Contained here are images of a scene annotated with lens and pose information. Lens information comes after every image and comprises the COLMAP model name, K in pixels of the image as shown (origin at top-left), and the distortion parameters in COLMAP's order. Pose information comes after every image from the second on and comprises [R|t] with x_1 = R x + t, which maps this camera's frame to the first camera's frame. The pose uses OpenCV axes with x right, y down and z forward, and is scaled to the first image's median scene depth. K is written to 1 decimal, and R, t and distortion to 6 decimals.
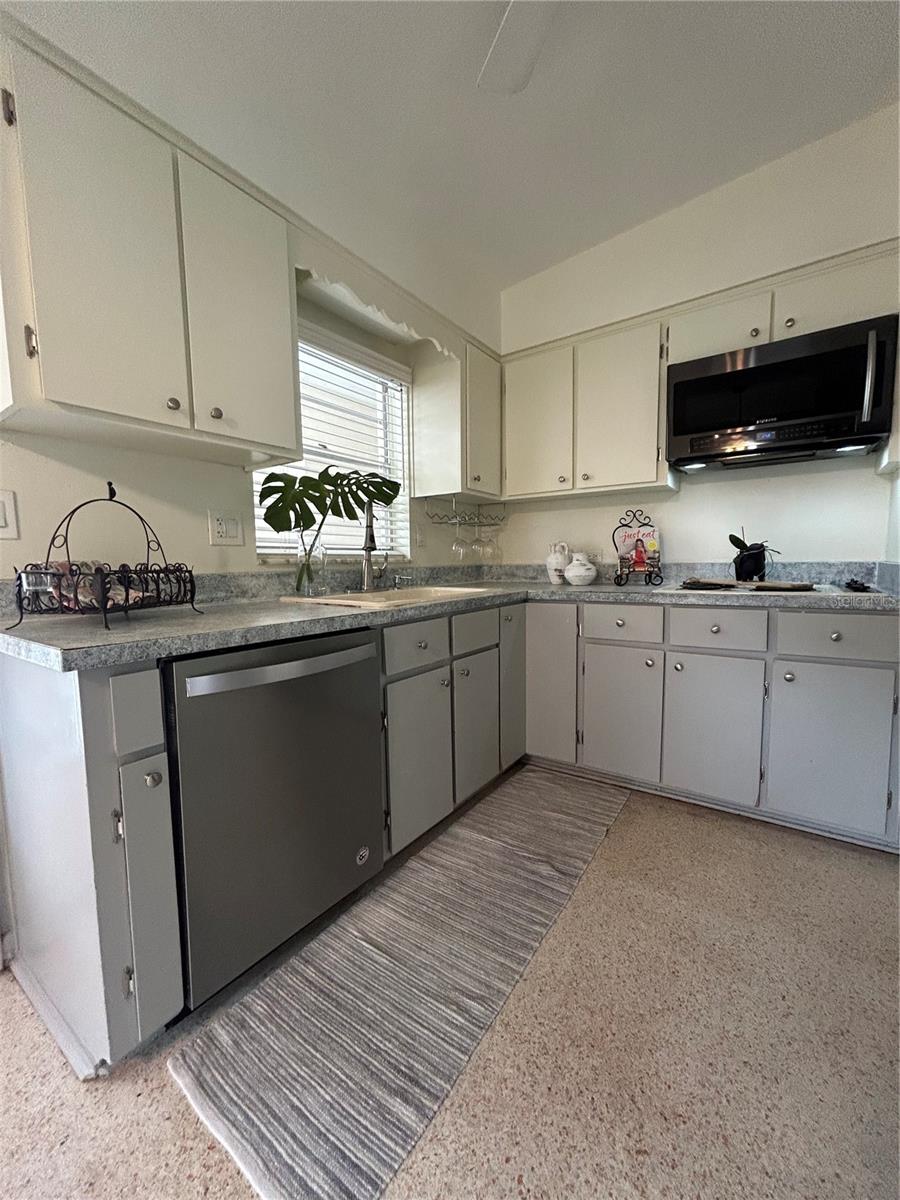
lens RADIAL K [[479.2, 0, 453.5], [0, 479.2, 608.5], [0, 0, 1]] dist [-0.009258, -0.000248]
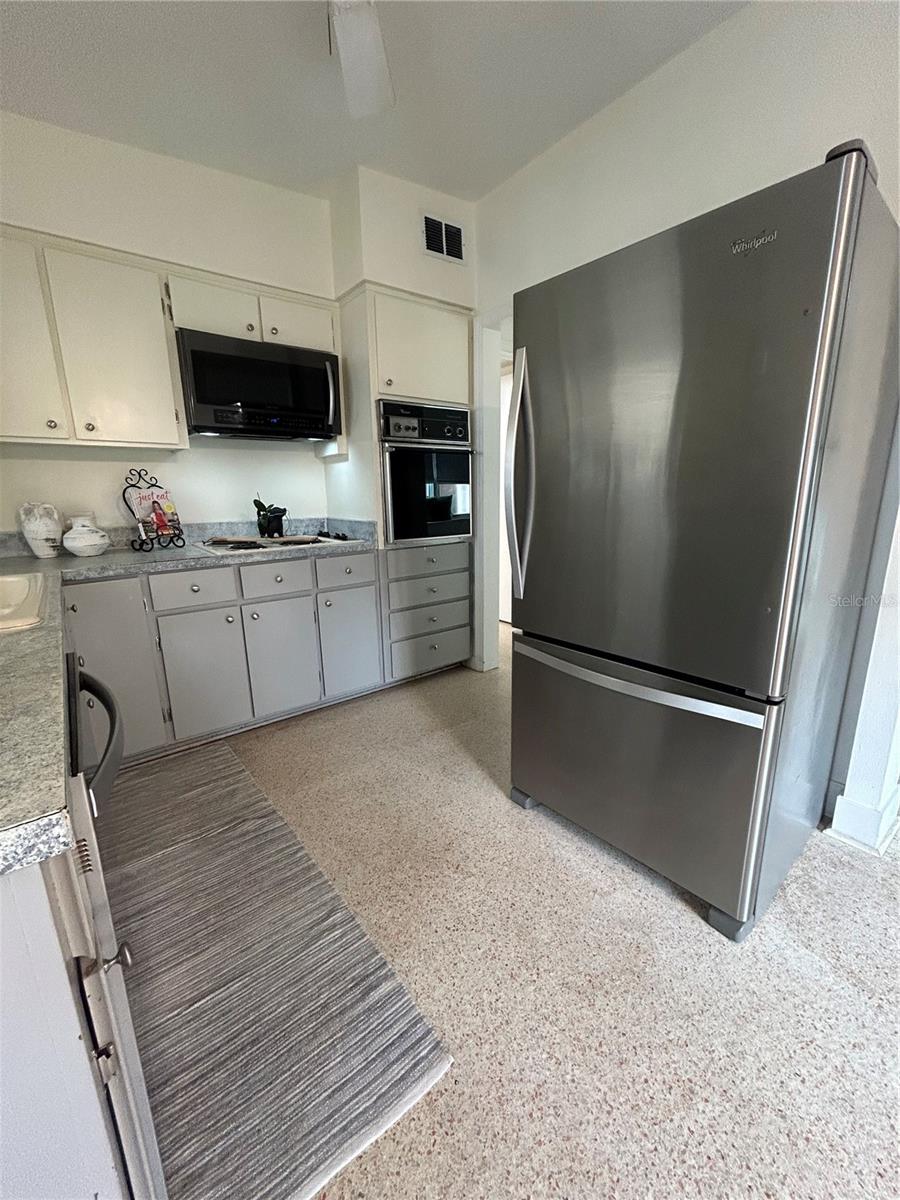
lens RADIAL K [[479.2, 0, 453.5], [0, 479.2, 608.5], [0, 0, 1]] dist [-0.009258, -0.000248]
pose [[0.273740, -0.217480, 0.936893, -0.494036], [0.101419, 0.975197, 0.196738, -0.078473], [-0.956442, 0.041163, 0.289007, 0.198324]]
